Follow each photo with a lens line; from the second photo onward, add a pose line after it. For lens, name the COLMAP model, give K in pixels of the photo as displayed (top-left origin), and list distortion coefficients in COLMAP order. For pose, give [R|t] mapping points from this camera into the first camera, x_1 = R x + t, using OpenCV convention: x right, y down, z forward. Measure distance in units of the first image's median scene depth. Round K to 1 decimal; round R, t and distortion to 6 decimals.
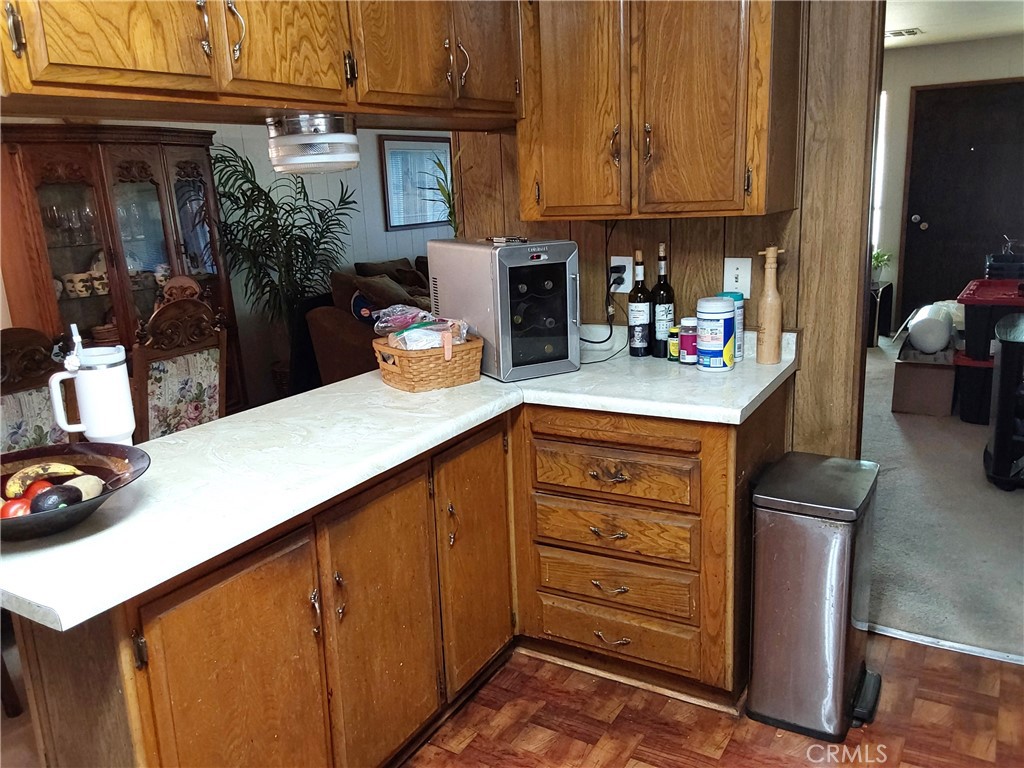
lens RADIAL K [[812.1, 0, 512.0], [0, 812.1, 384.0], [0, 0, 1]] dist [0.125262, -0.199179]
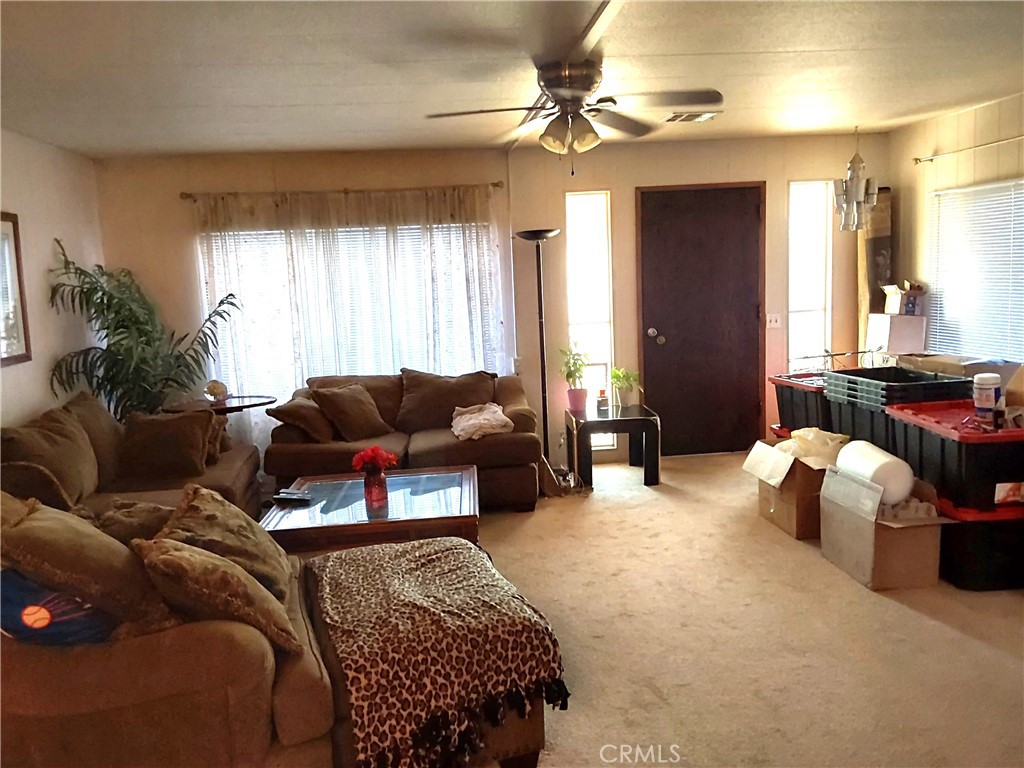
lens RADIAL K [[812.1, 0, 512.0], [0, 812.1, 384.0], [0, 0, 1]] dist [0.125262, -0.199179]
pose [[0.802111, -0.066834, 0.593423, -0.211045], [0.143573, 0.986153, -0.082998, -0.122643], [-0.579659, 0.151773, 0.800600, 0.513814]]
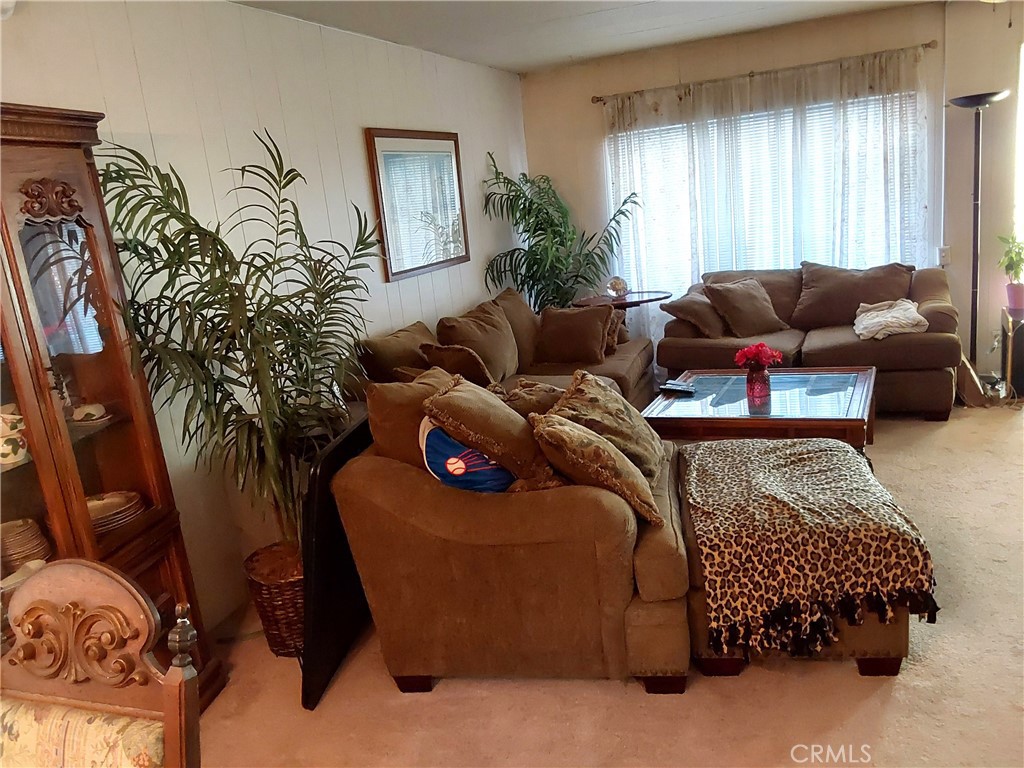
lens RADIAL K [[812.1, 0, 512.0], [0, 812.1, 384.0], [0, 0, 1]] dist [0.125262, -0.199179]
pose [[0.986641, -0.088459, 0.136805, -0.194779], [0.091271, 0.995722, -0.014410, -0.117741], [-0.134945, 0.026704, 0.990493, 0.476439]]
